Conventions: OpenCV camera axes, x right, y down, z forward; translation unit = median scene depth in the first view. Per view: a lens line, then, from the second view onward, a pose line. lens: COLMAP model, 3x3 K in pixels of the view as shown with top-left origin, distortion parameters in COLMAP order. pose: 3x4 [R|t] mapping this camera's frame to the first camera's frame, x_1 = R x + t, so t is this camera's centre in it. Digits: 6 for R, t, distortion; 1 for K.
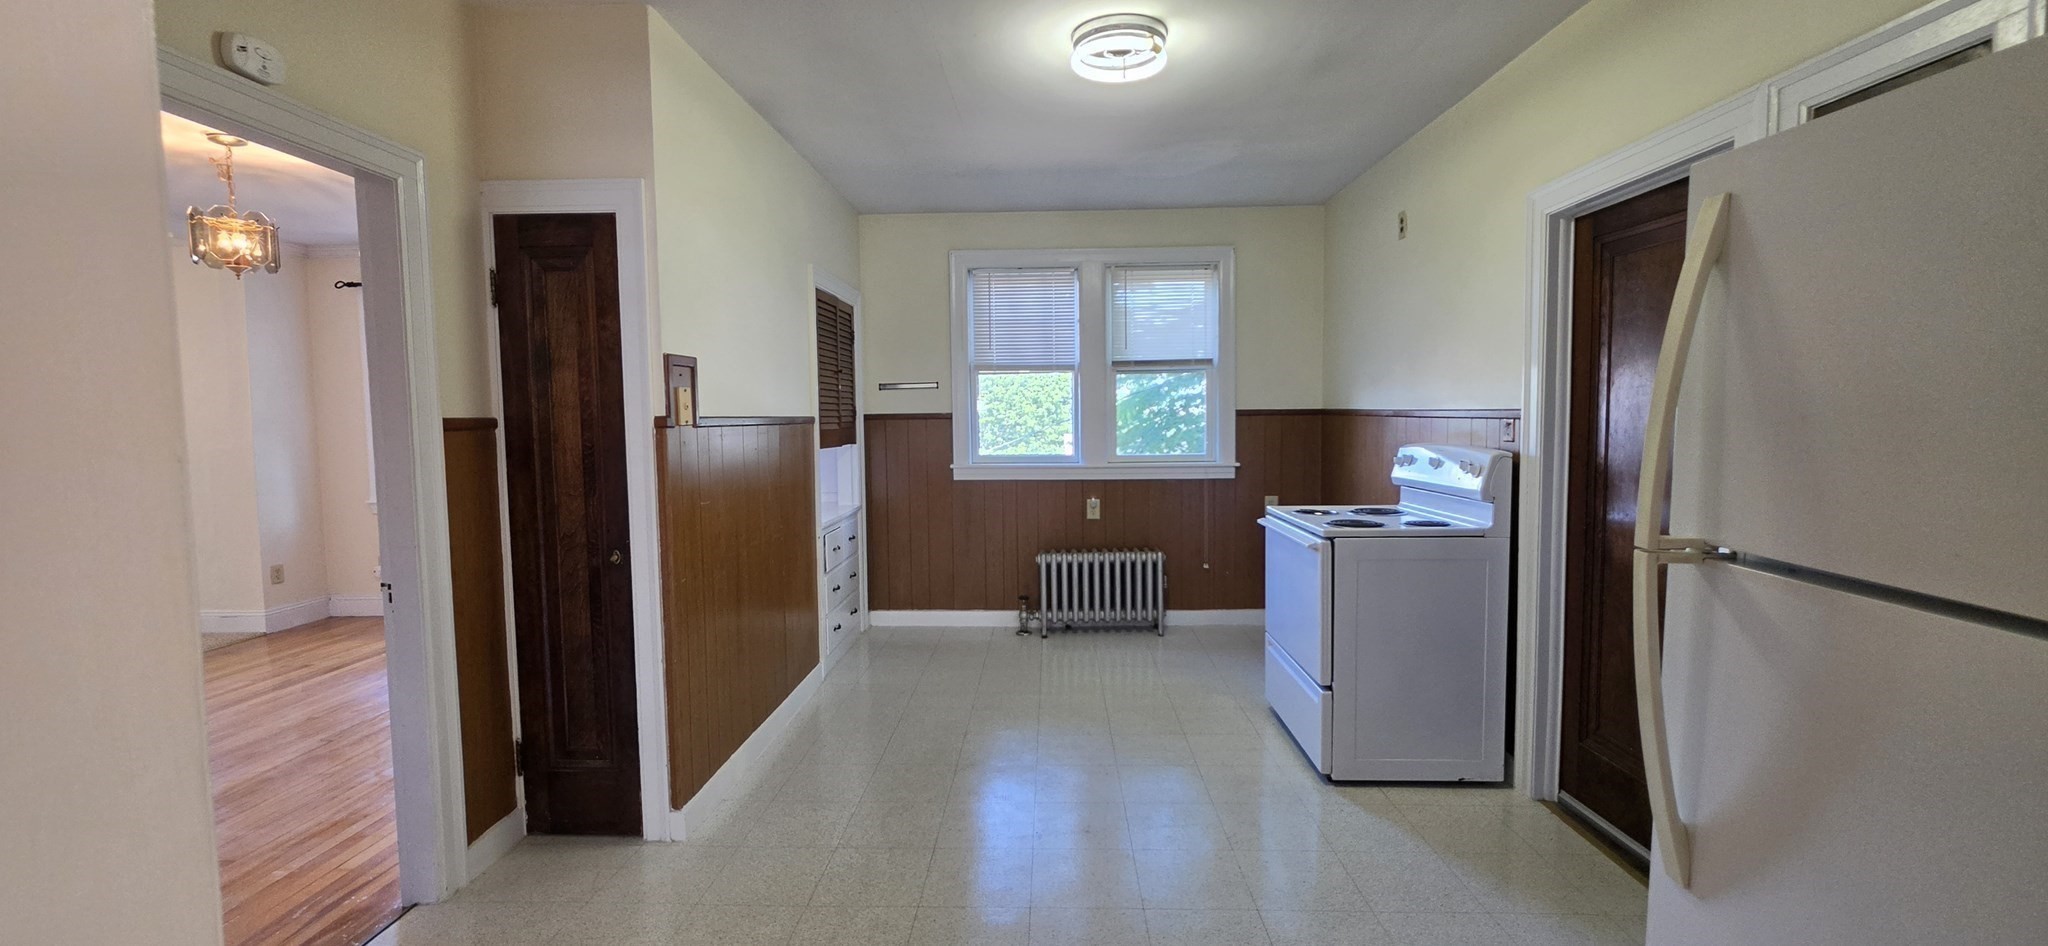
lens RADIAL K [[826.1, 0, 1019.2], [0, 826.1, 471.7], [0, 0, 1]] dist [0.002467, 0.000323]
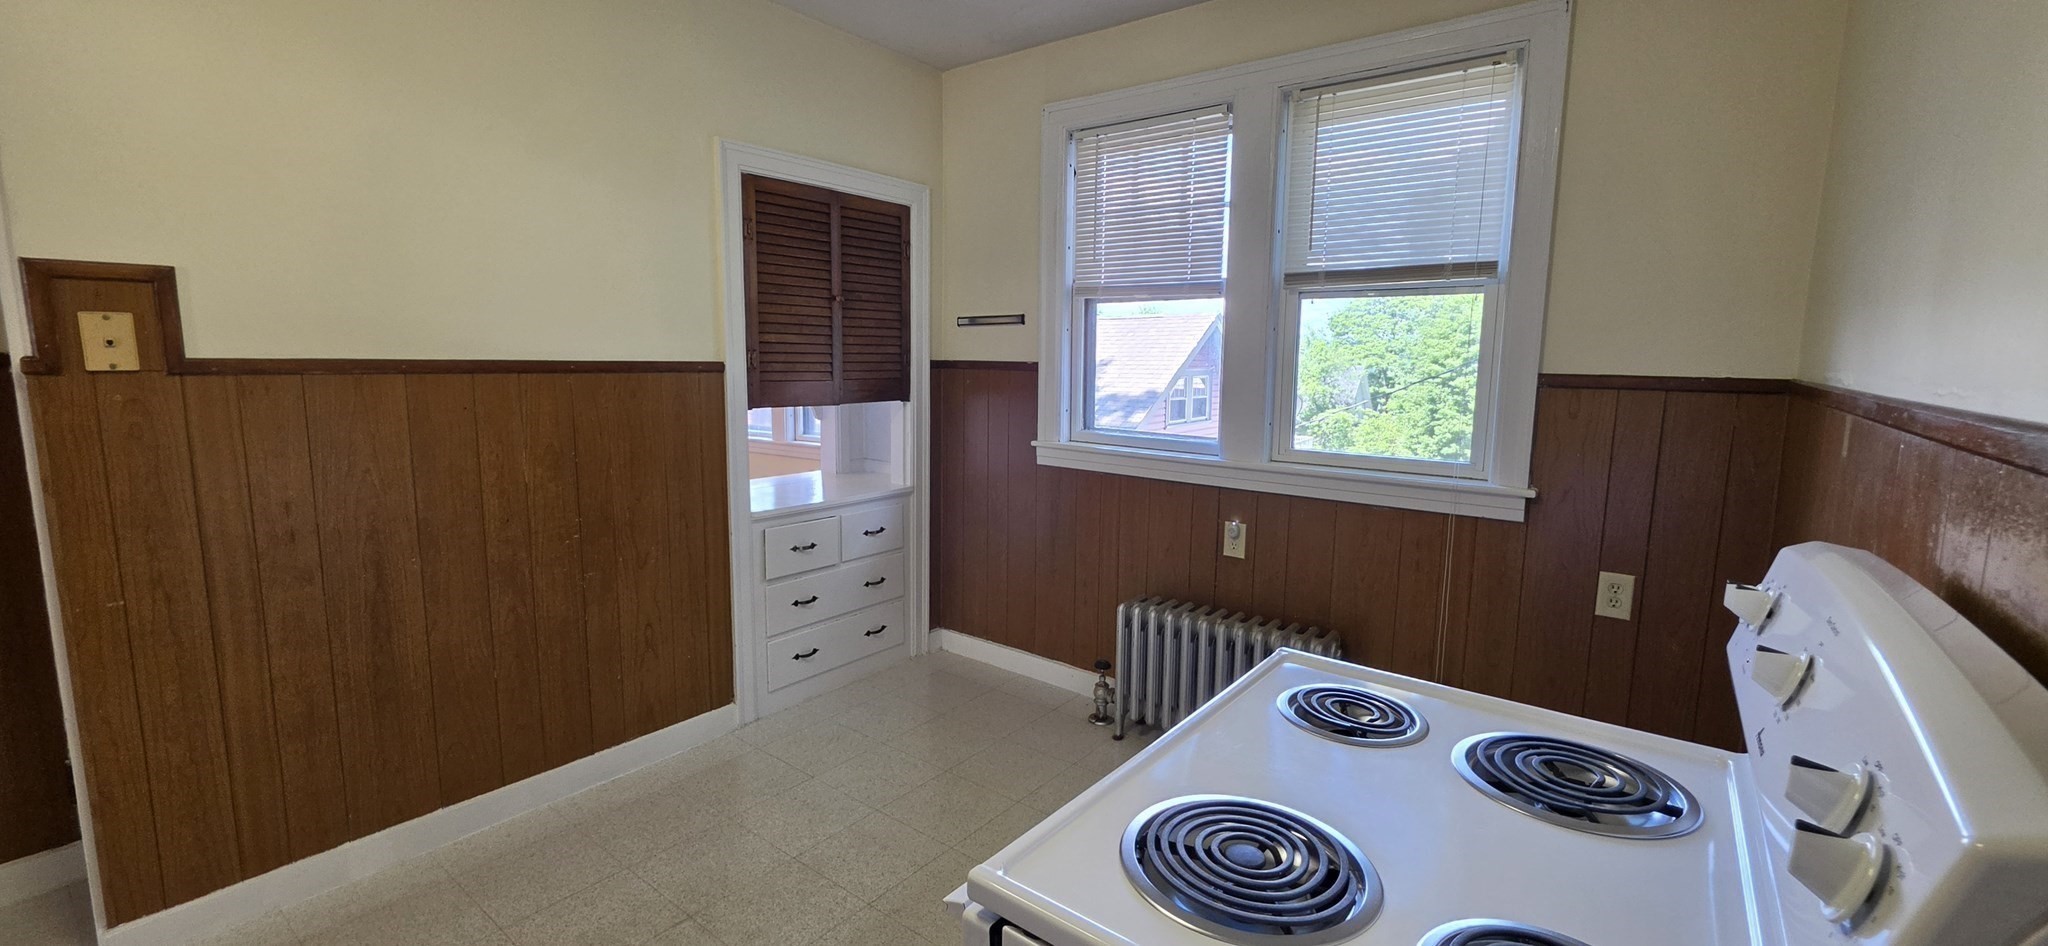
lens RADIAL K [[826.1, 0, 1028.1], [0, 826.1, 465.0], [0, 0, 1]] dist [0.002467, 0.000323]
pose [[0.813653, 0.102139, -0.572309, 0.295886], [-0.065357, 0.994275, 0.084530, -0.044708], [0.577666, -0.031374, 0.815670, 0.461620]]
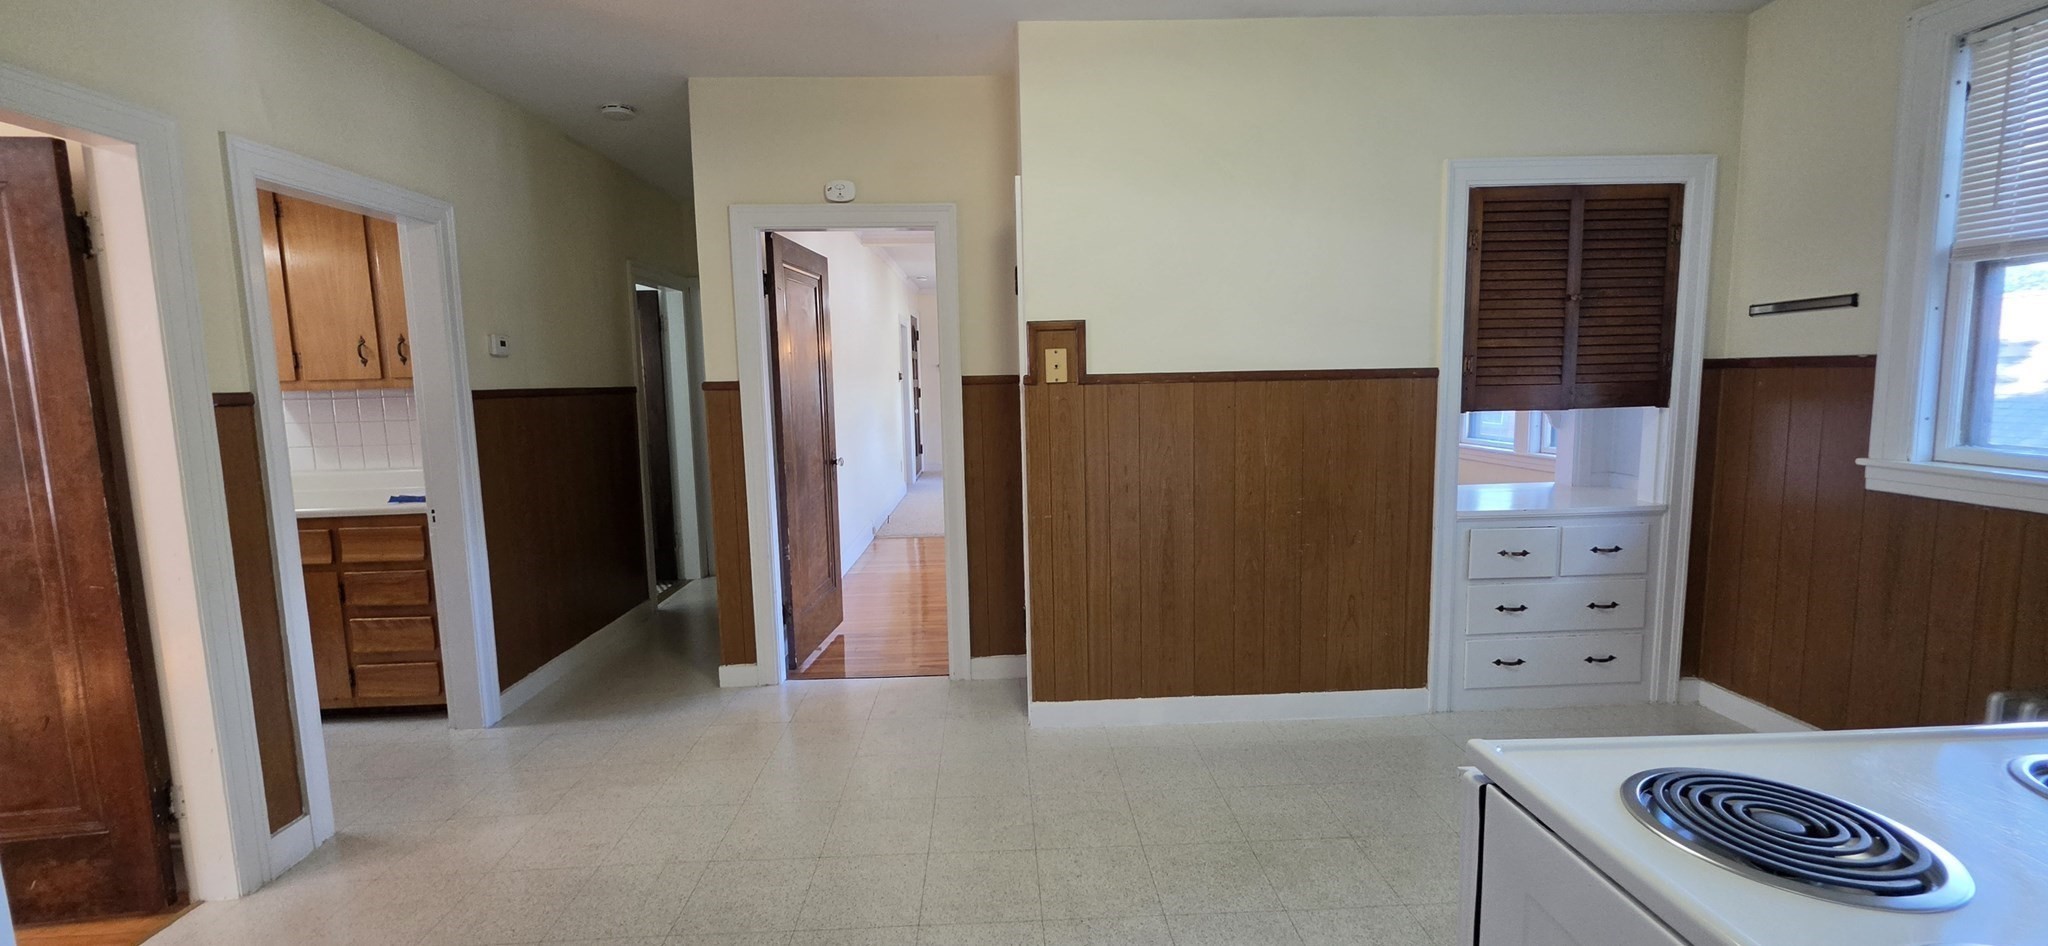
lens RADIAL K [[826.1, 0, 1023.8], [0, 826.1, 469.7], [0, 0, 1]] dist [0.002467, 0.000323]
pose [[0.074727, 0.124326, -0.989424, 0.382516], [-0.047172, 0.991528, 0.121028, -0.038354], [0.996088, 0.037629, 0.079958, 0.454946]]
